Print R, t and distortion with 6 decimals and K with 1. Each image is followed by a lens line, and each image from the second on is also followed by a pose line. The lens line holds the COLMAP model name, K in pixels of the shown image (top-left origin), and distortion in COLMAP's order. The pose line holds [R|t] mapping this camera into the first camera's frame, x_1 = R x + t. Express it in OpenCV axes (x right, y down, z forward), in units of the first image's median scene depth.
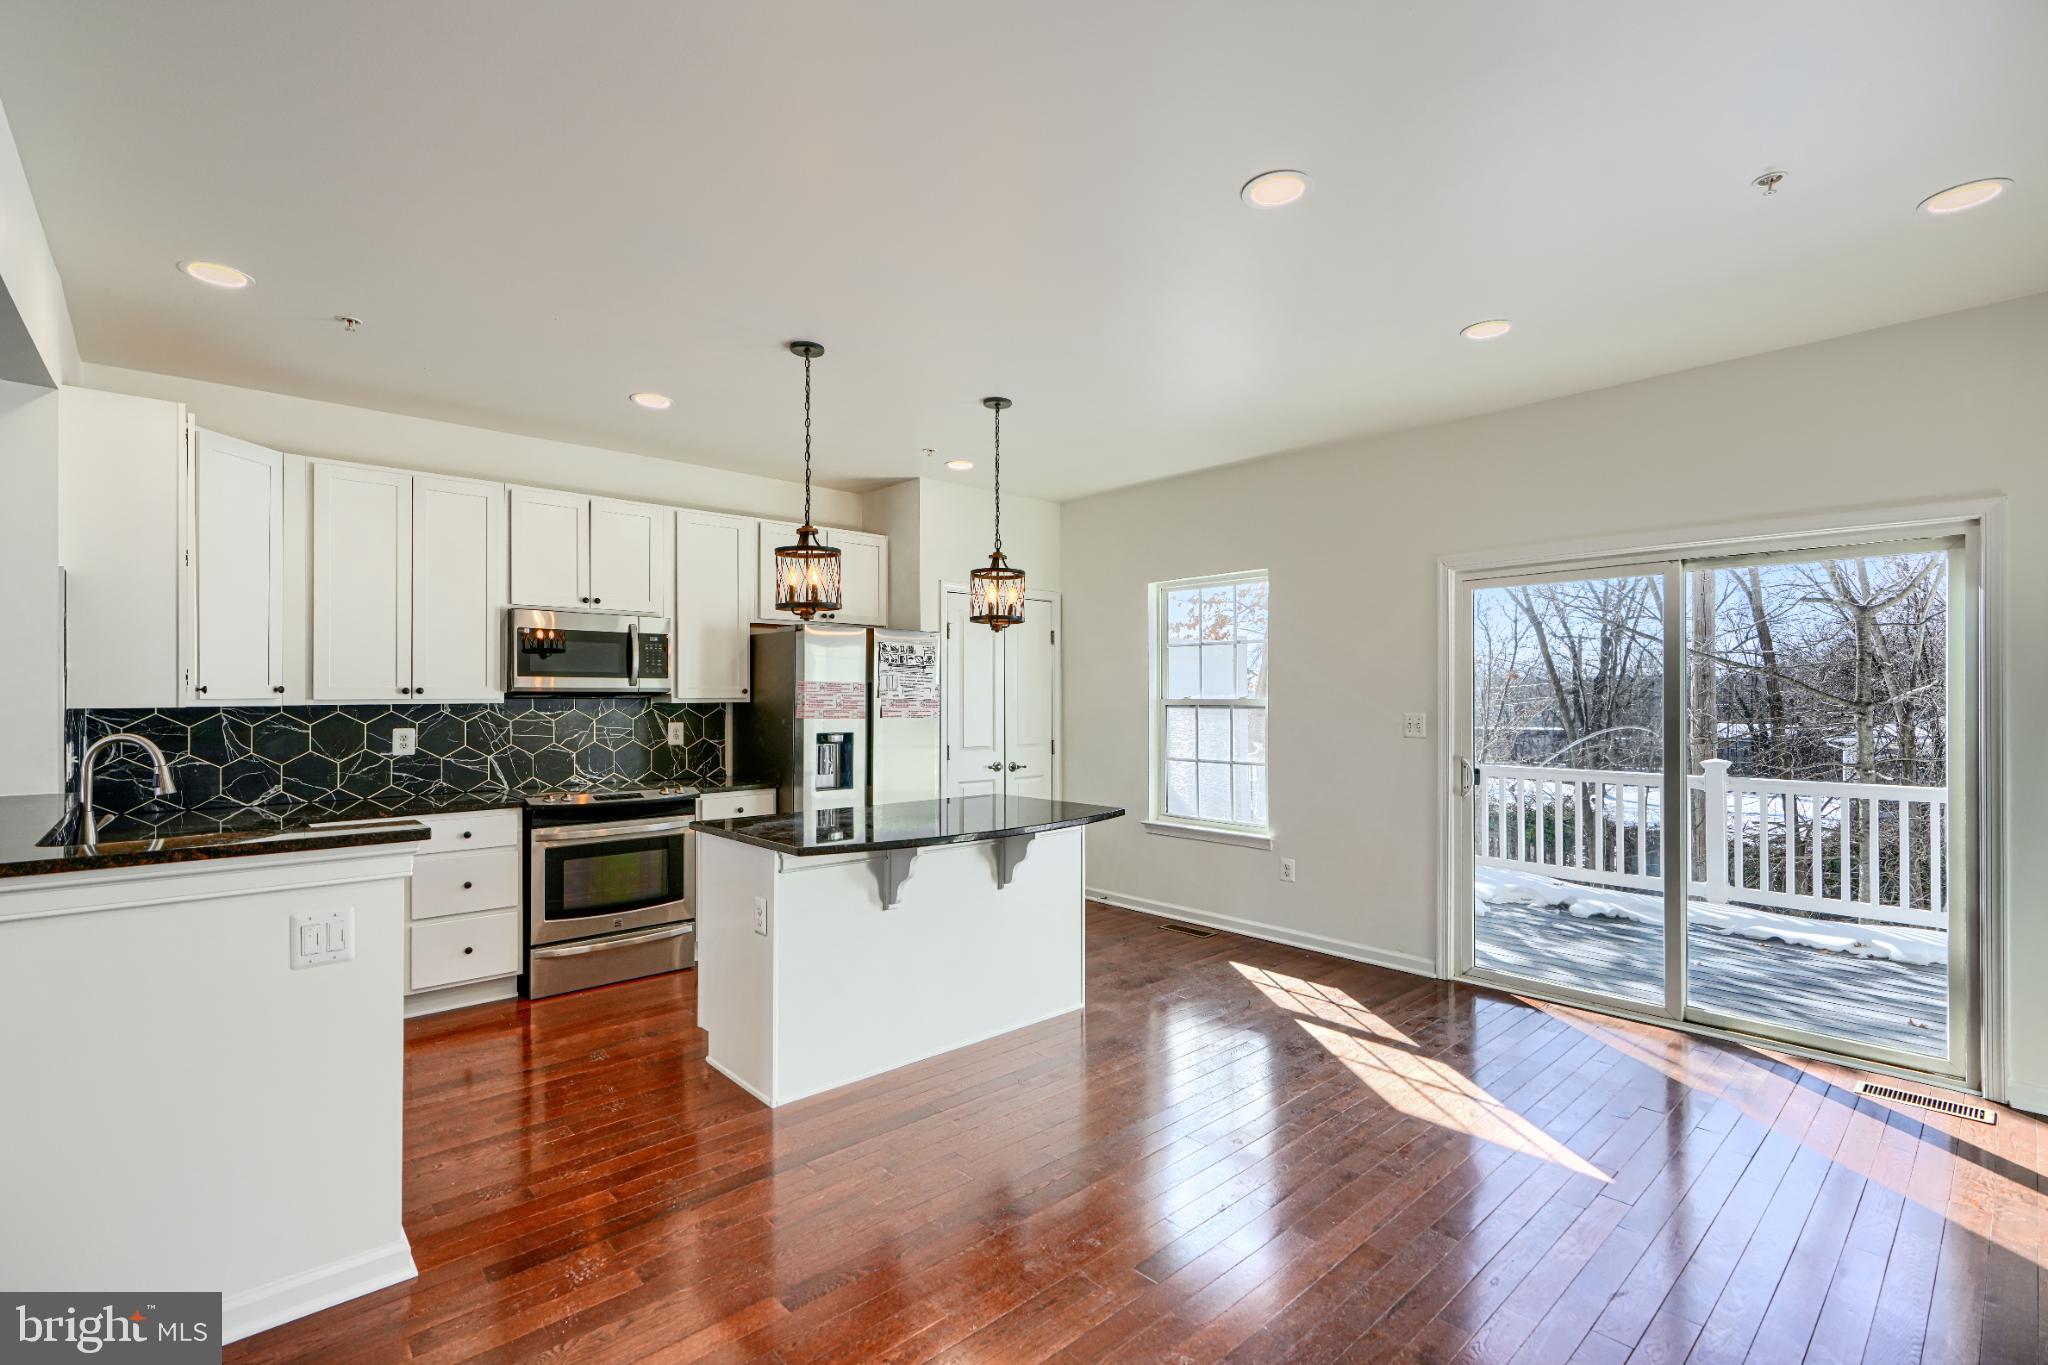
lens RADIAL K [[926.3, 0, 1025.2], [0, 926.3, 689.2], [0, 0, 1]] dist [-0.003447, 0.002150]
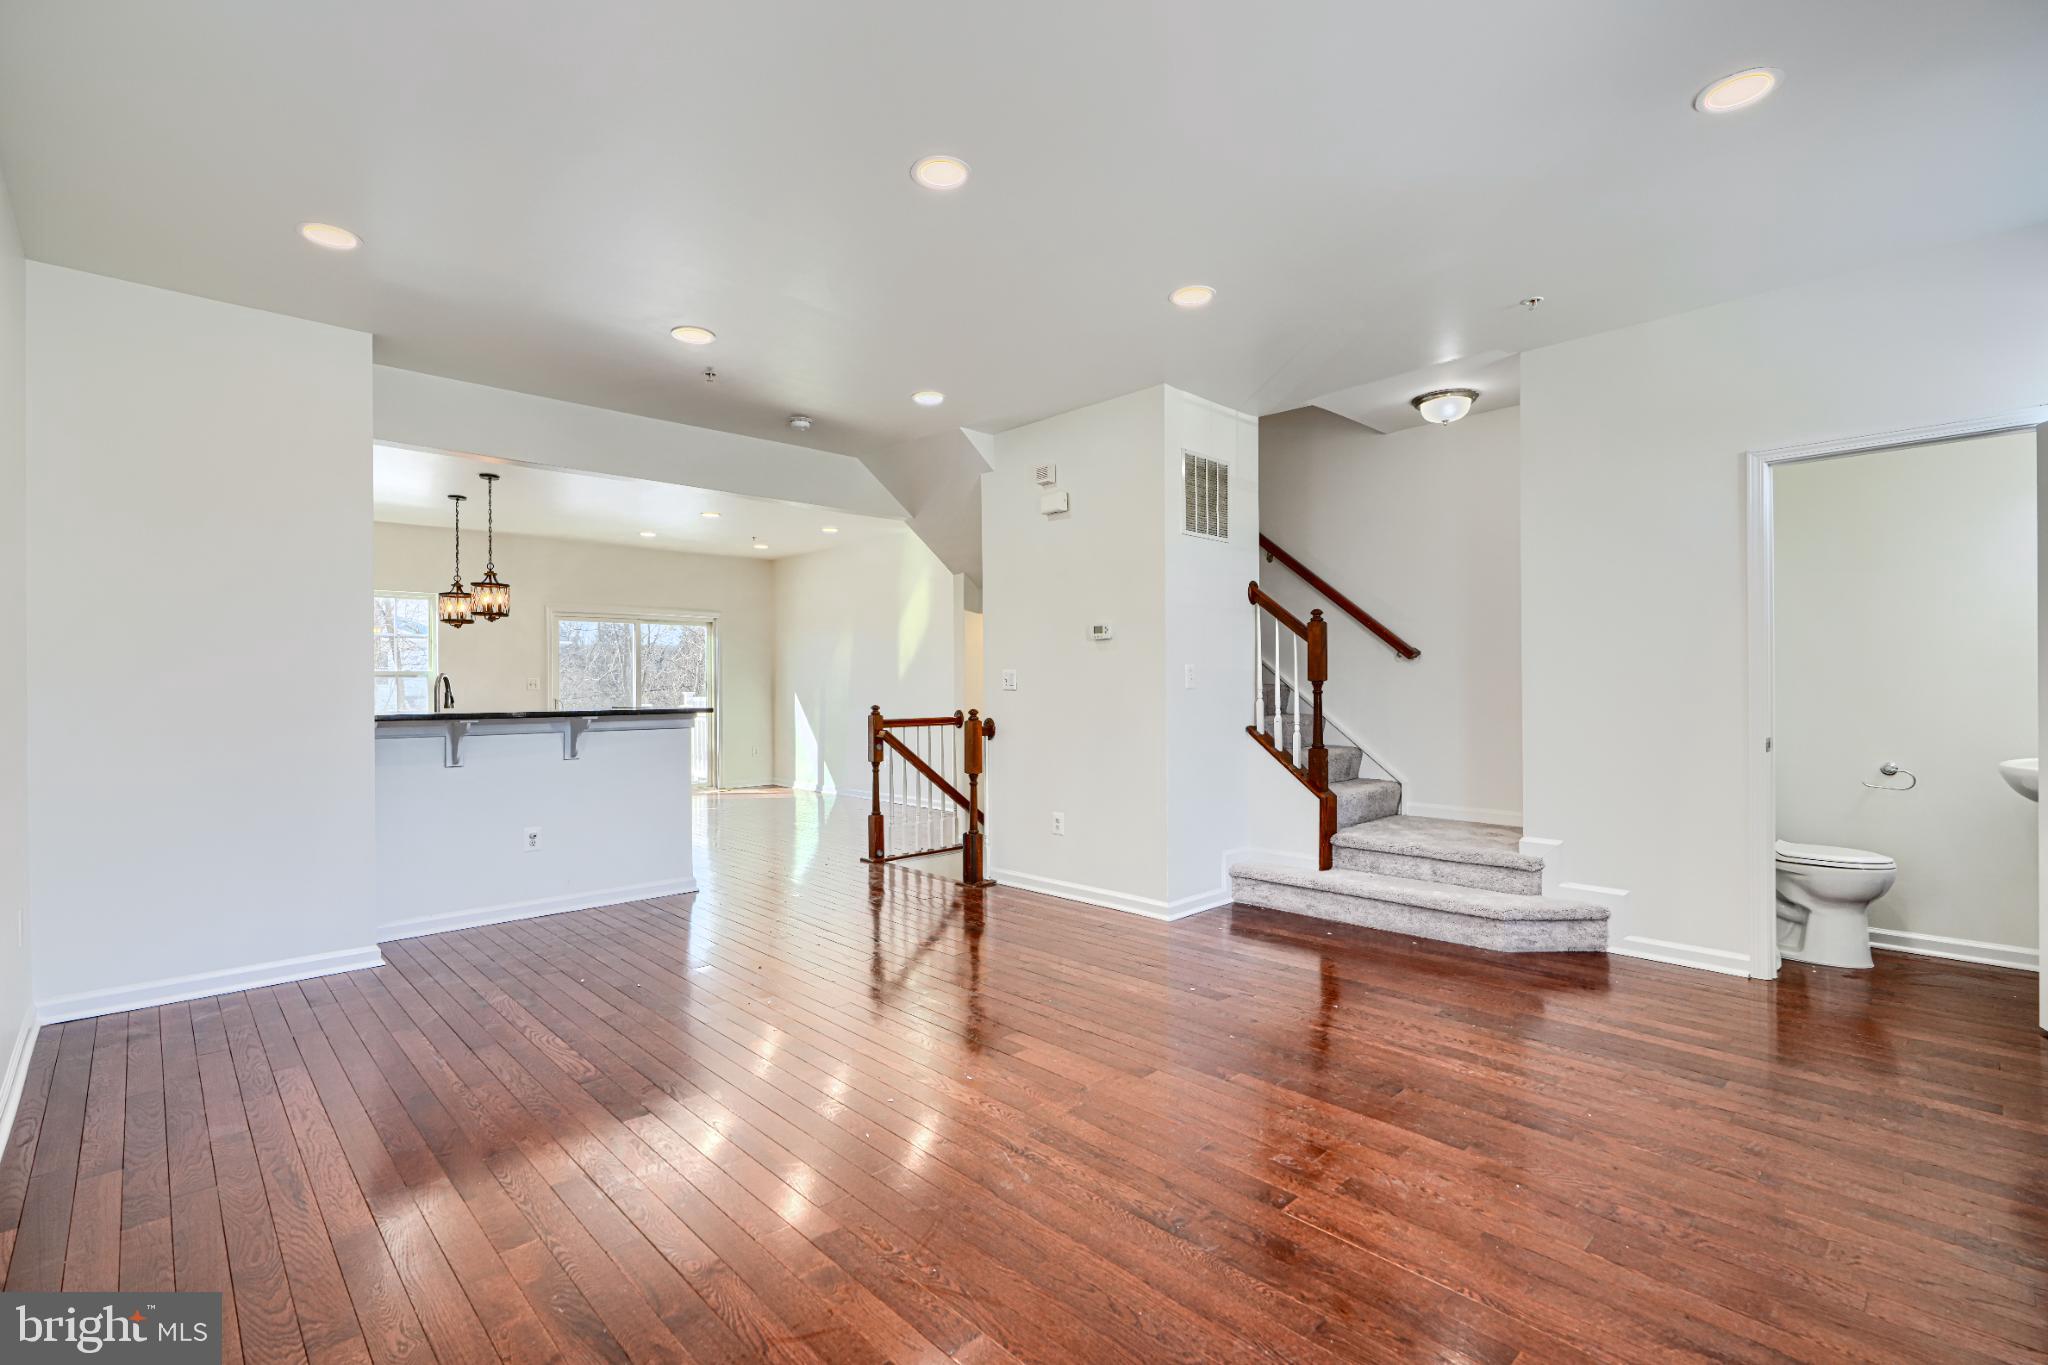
lens RADIAL K [[926.3, 0, 1036.8], [0, 926.3, 681.0], [0, 0, 1]] dist [-0.003447, 0.002150]
pose [[-0.038333, 0.004191, 0.999256, -1.688993], [0.002559, 0.999988, -0.004096, 0.042950], [-0.999262, 0.002400, -0.038343, -0.024307]]
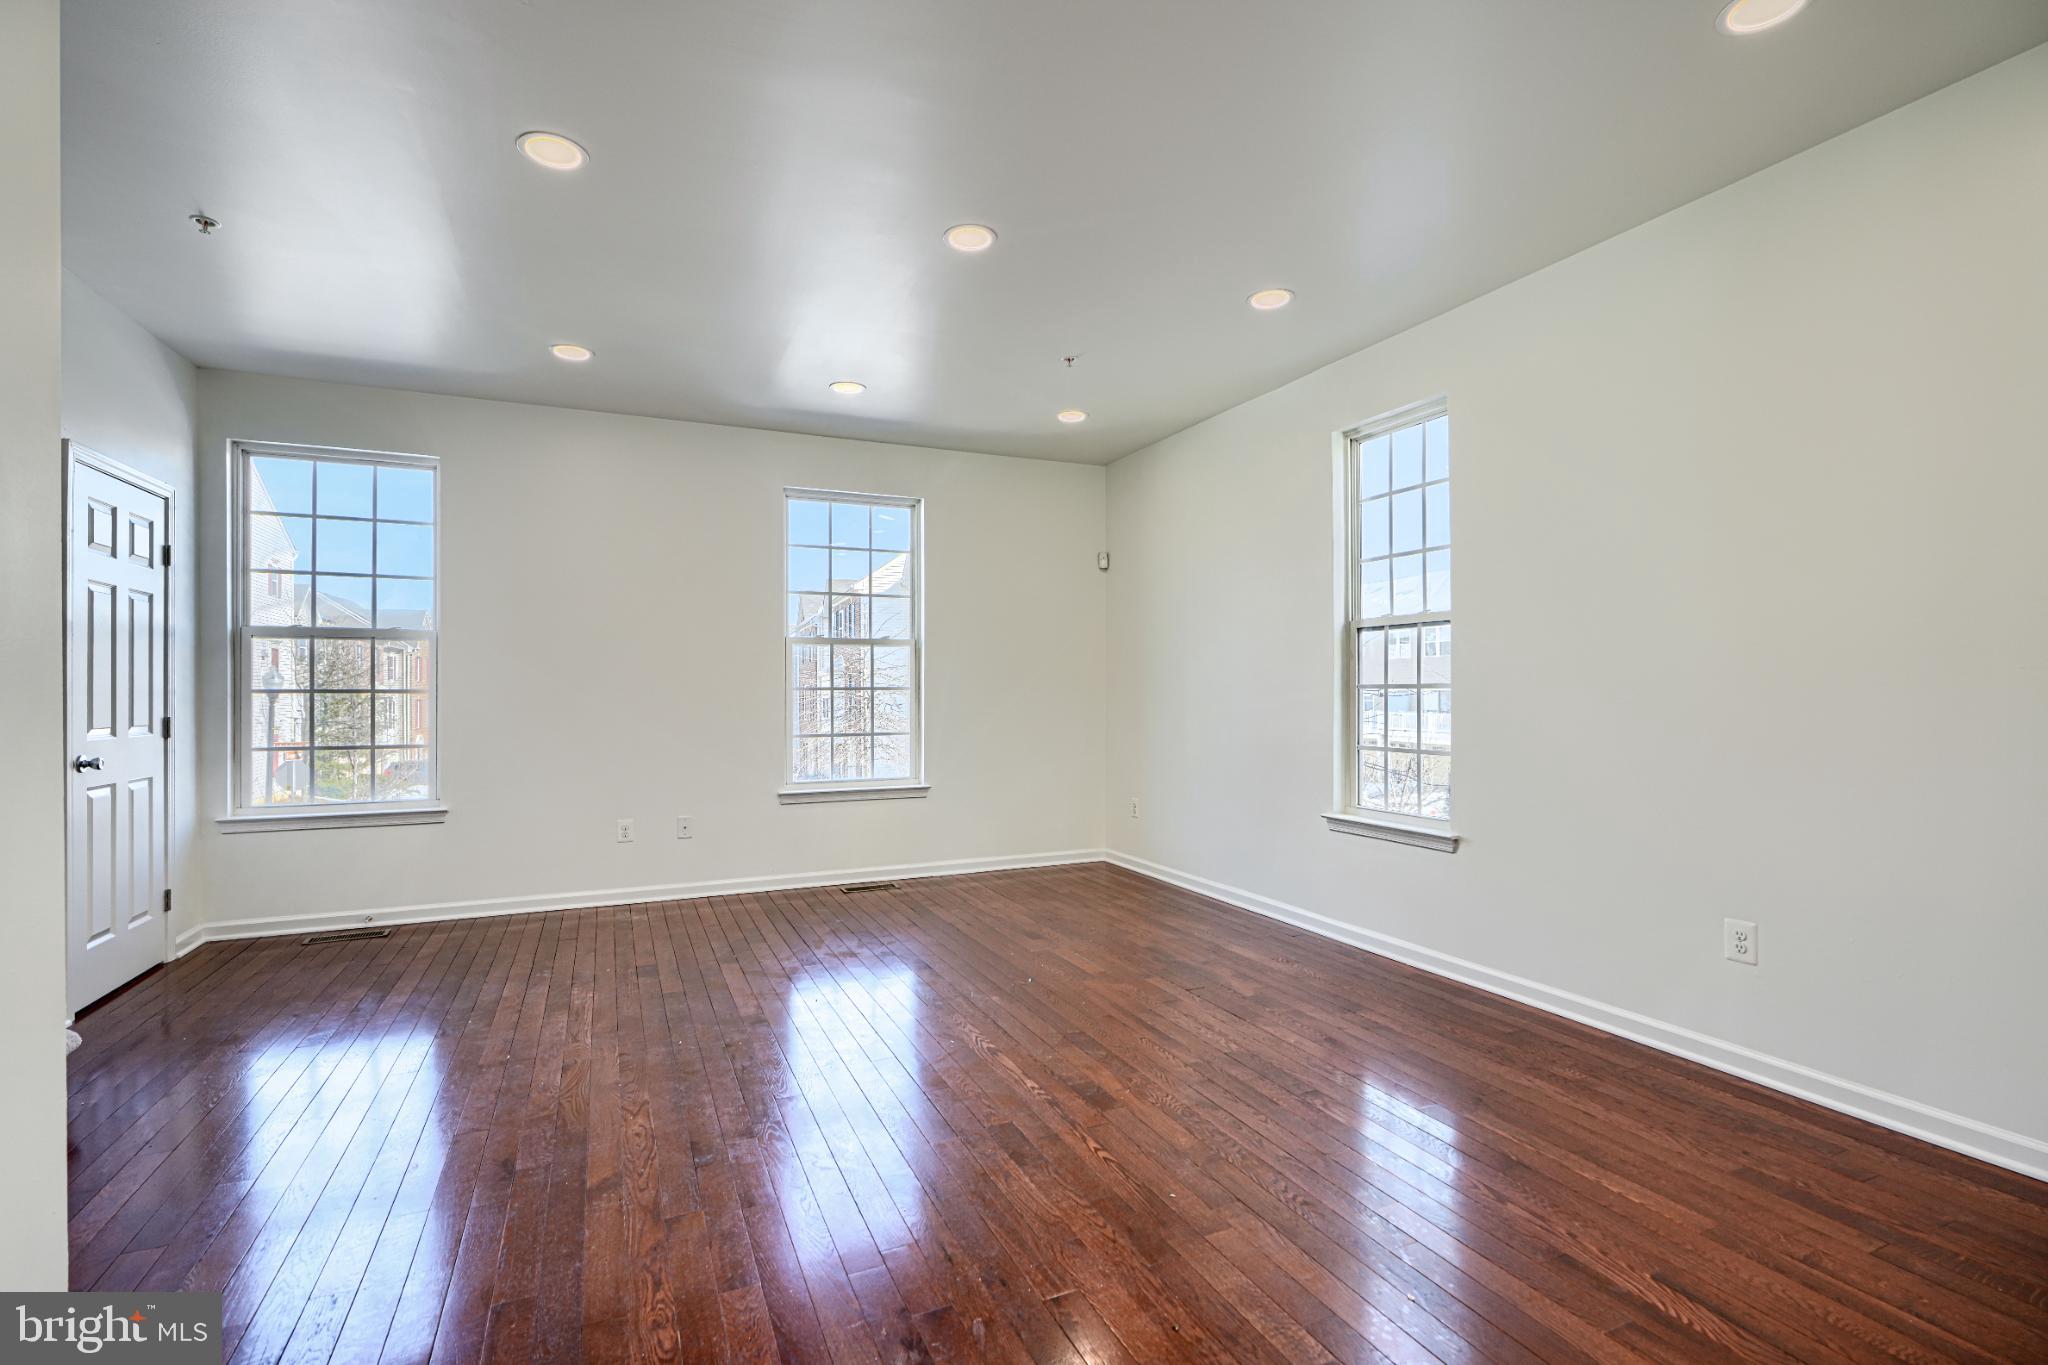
lens RADIAL K [[926.3, 0, 1018.0], [0, 926.3, 685.6], [0, 0, 1]] dist [-0.003447, 0.002150]
pose [[-0.311209, -0.002063, -0.950339, -0.421001], [0.011083, 0.999922, -0.005800, 0.048819], [0.950277, -0.012337, -0.311162, 0.259513]]
